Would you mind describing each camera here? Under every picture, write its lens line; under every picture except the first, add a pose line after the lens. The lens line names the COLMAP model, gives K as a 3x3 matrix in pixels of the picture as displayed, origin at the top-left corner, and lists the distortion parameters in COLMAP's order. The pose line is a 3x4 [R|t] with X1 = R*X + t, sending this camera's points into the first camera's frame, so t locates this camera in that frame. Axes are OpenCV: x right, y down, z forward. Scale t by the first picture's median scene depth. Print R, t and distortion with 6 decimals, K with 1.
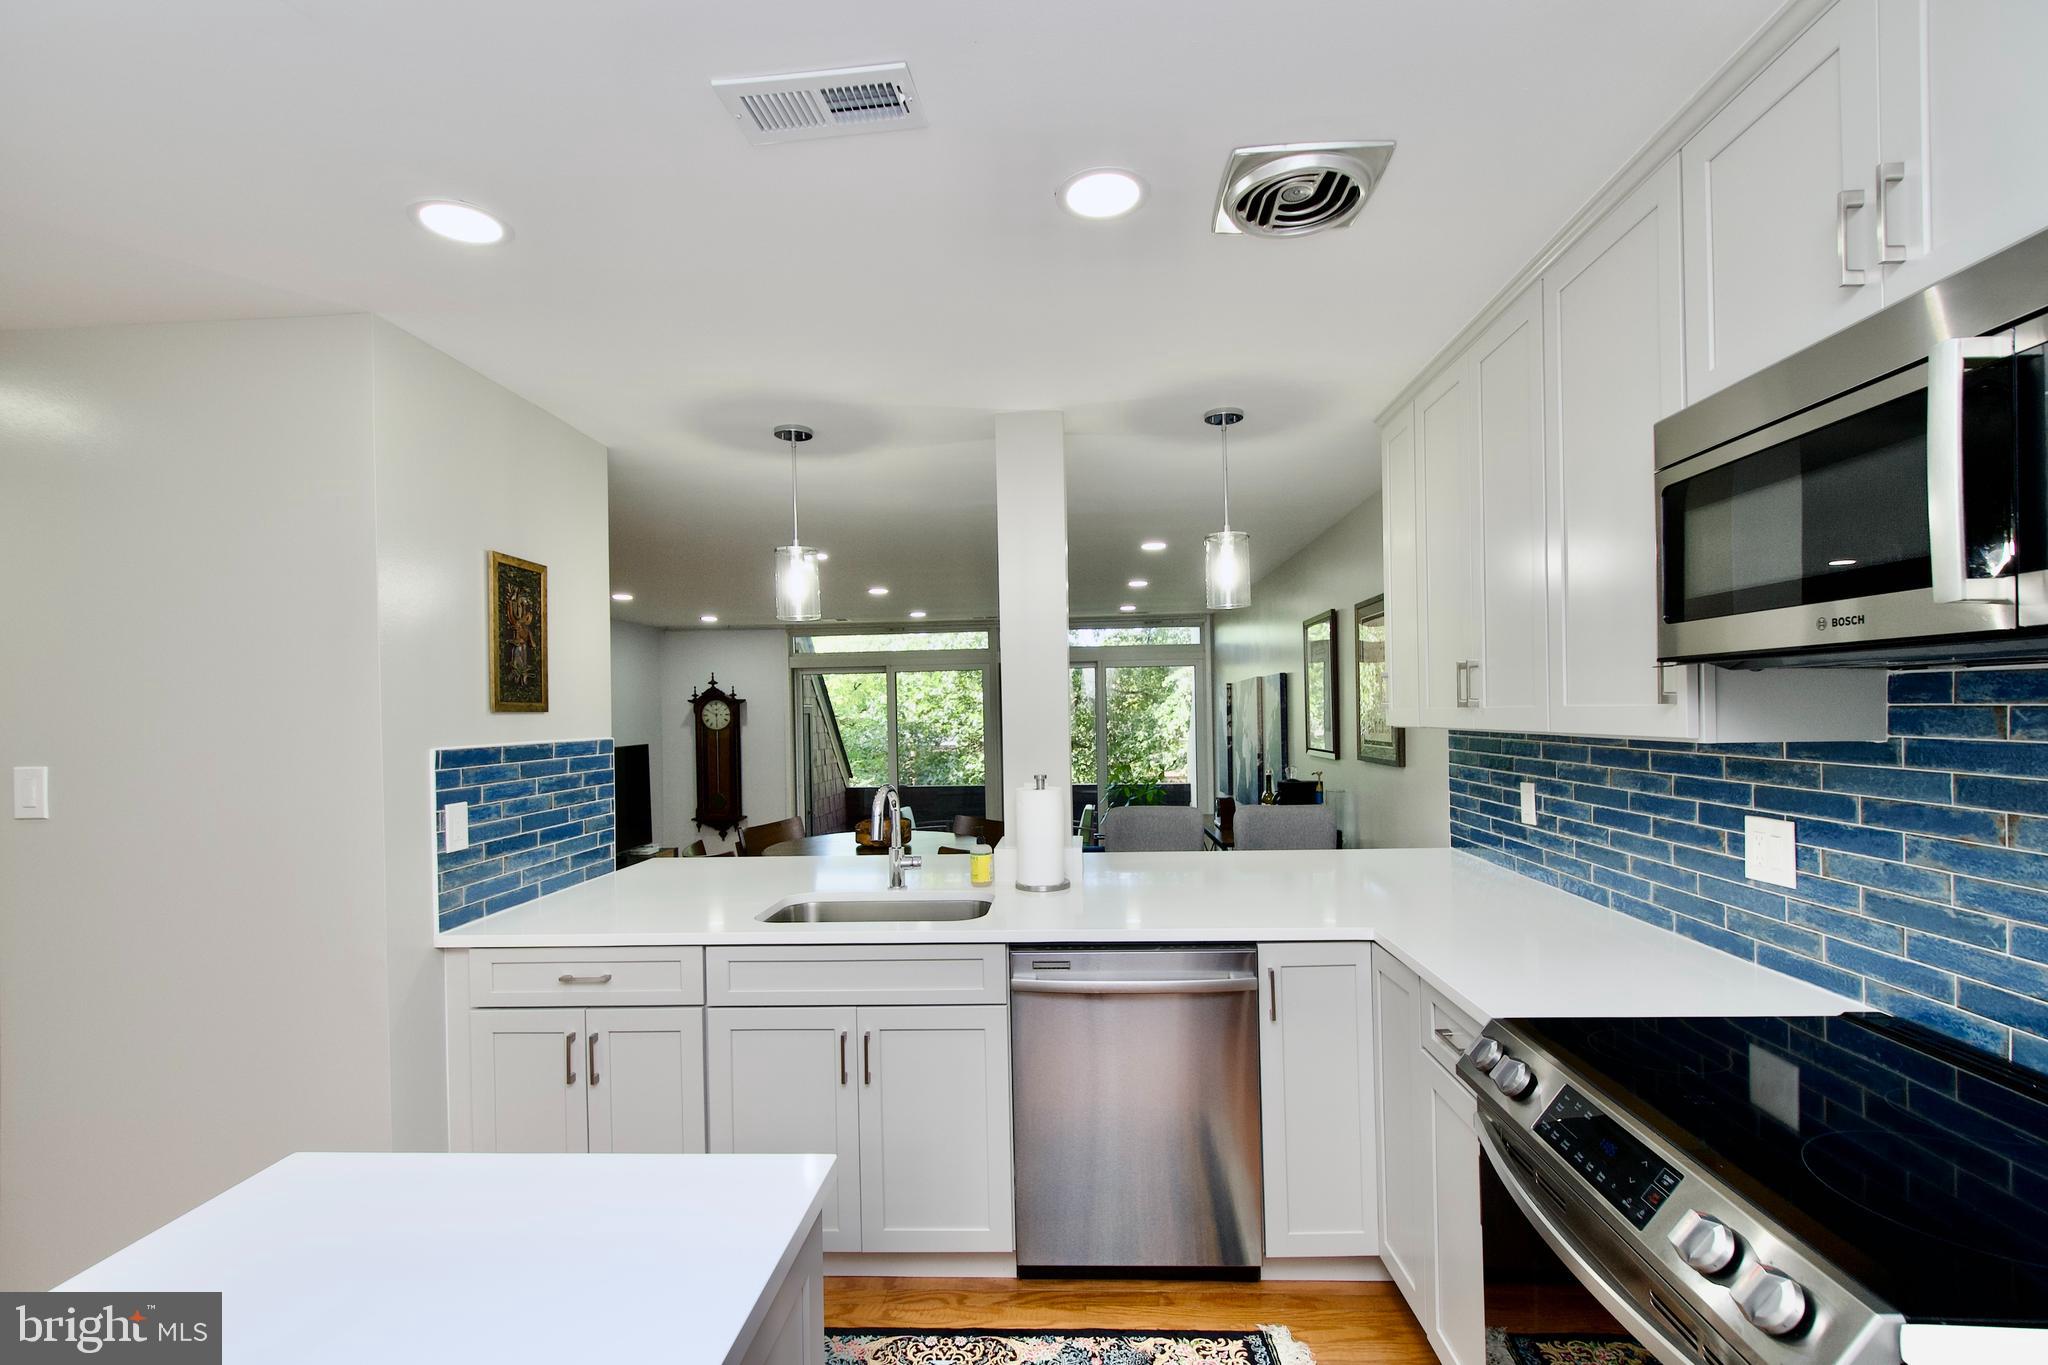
lens RADIAL K [[917.1, 0, 1039.8], [0, 917.1, 710.7], [0, 0, 1]] dist [-0.000121, -0.000251]
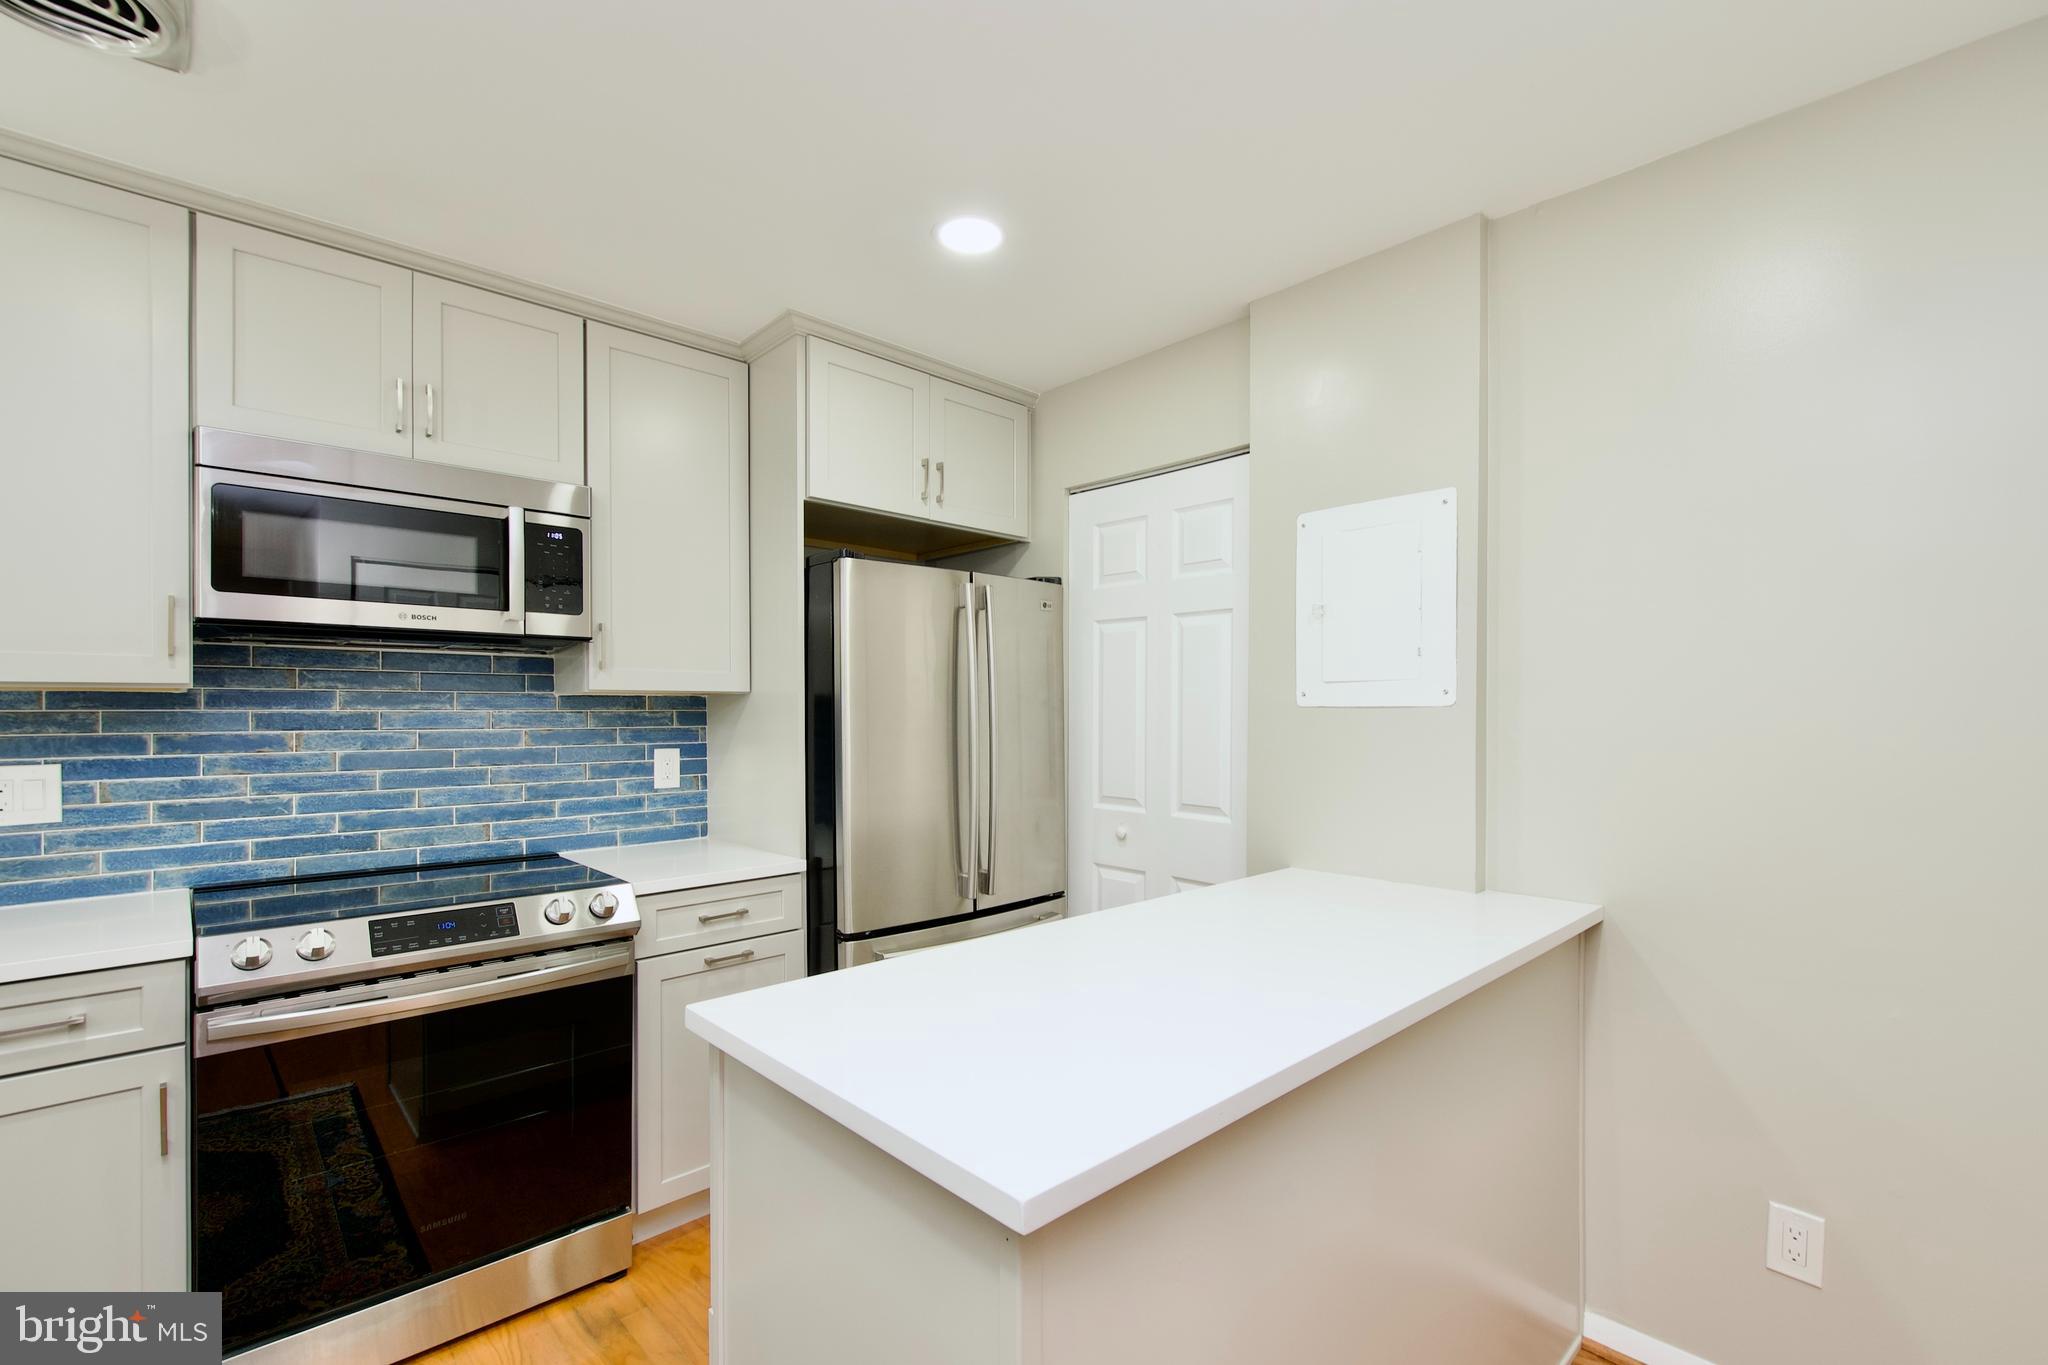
lens RADIAL K [[897.0, 0, 1039.1], [0, 897.0, 712.8], [0, 0, 1]] dist [0.010584, -0.008292]
pose [[-0.722037, 0.019169, 0.691588, -0.847134], [0.016703, 0.999808, -0.010274, 0.088798], [-0.691652, 0.004134, -0.722219, 0.962609]]
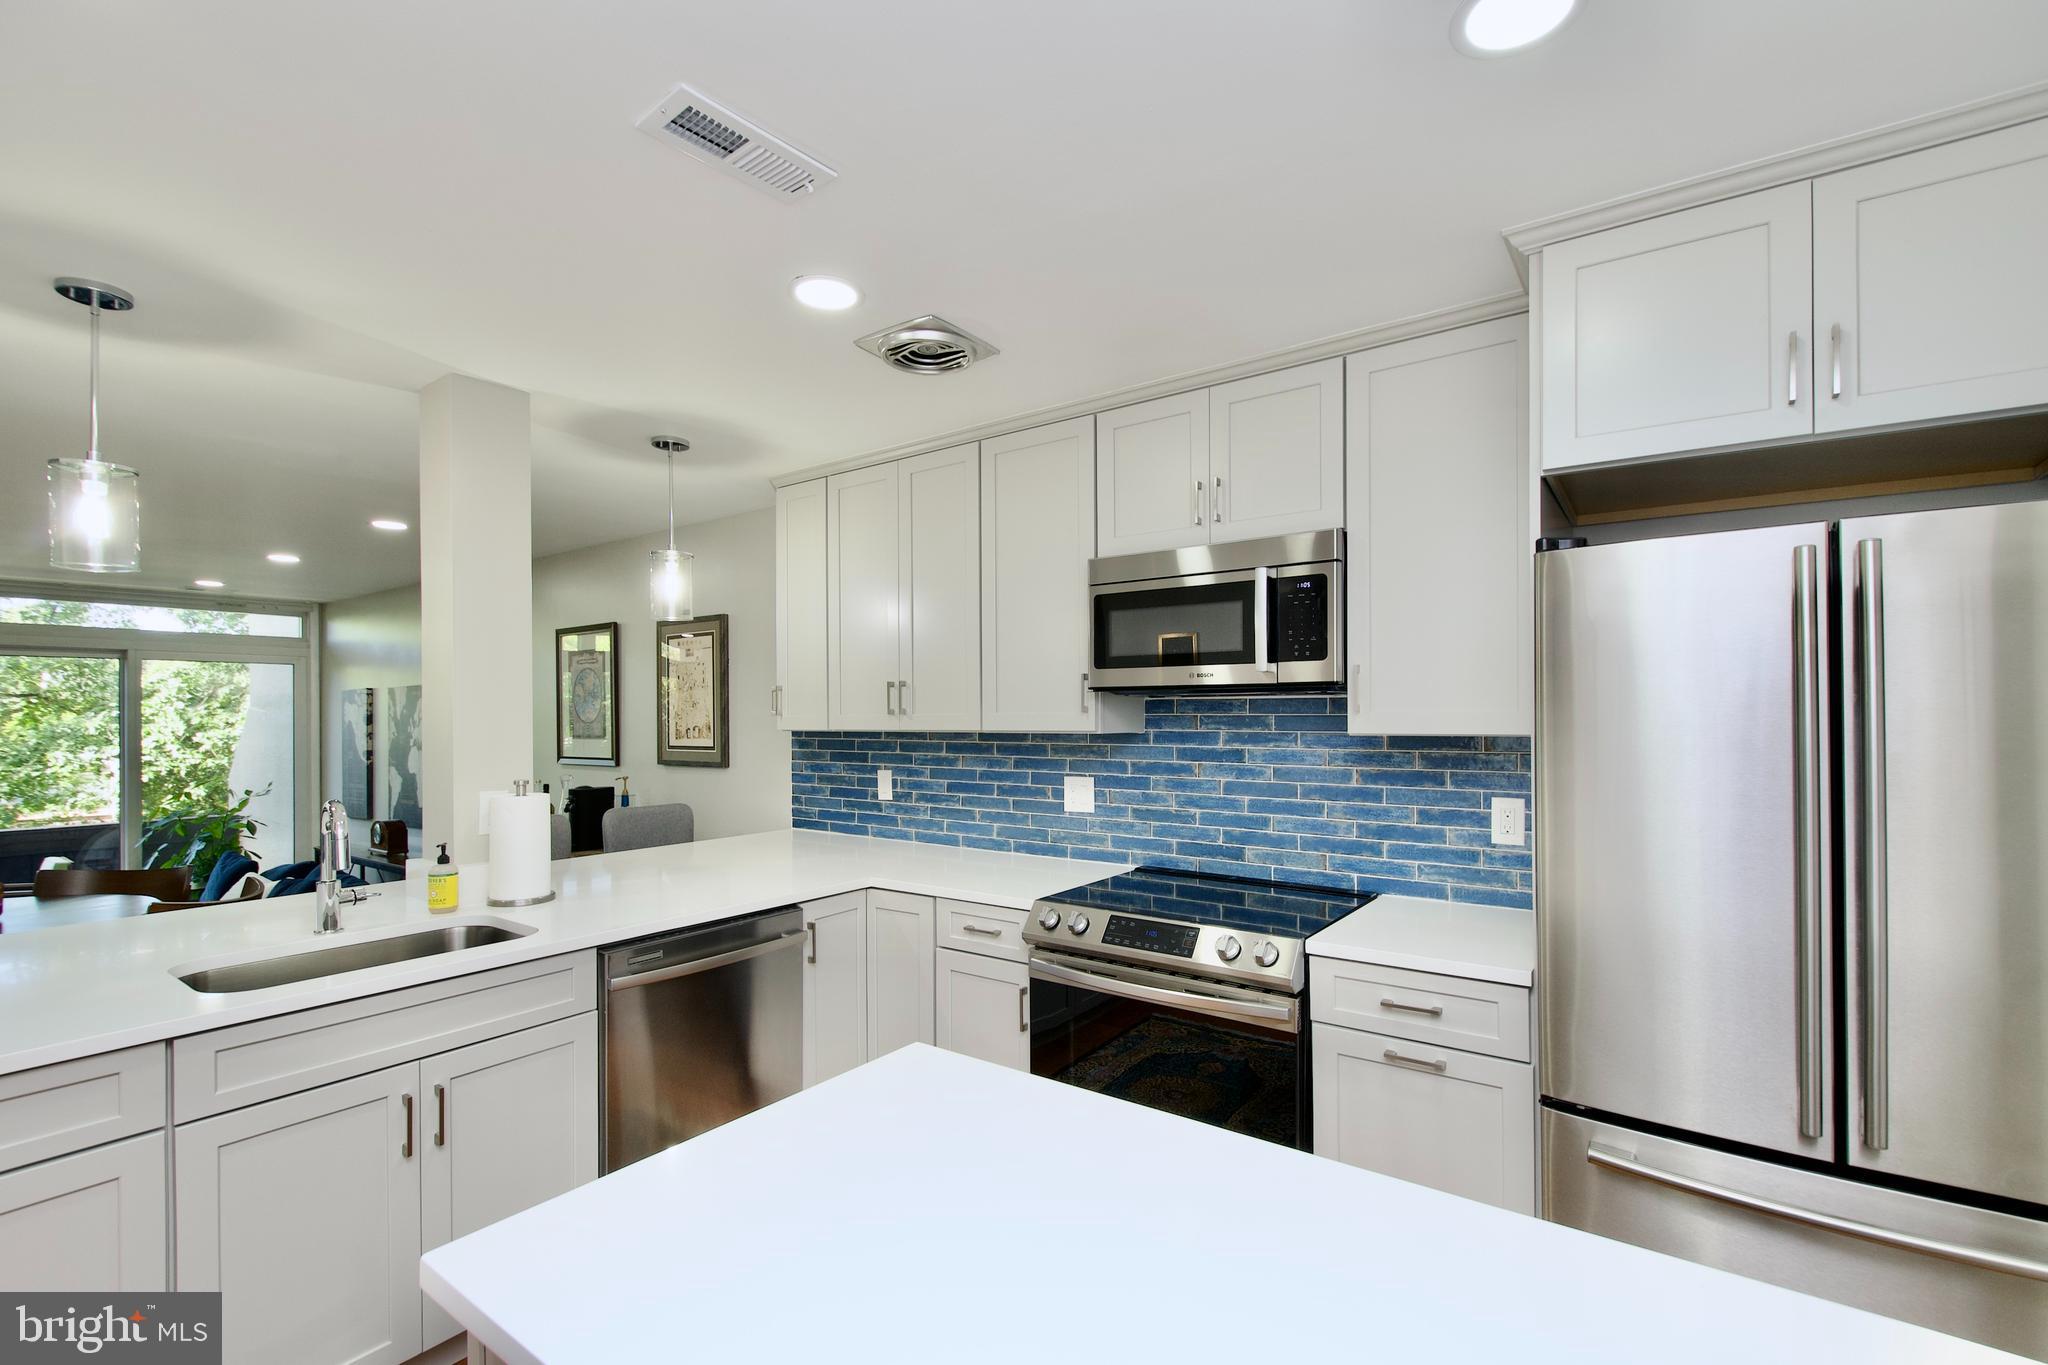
lens RADIAL K [[897.0, 0, 1039.1], [0, 897.0, 712.8], [0, 0, 1]] dist [0.010584, -0.008292]
pose [[0.541380, 0.017647, 0.840593, -0.779208], [-0.005164, 0.999831, -0.017664, 0.022759], [-0.840762, 0.005222, 0.541379, 0.101633]]
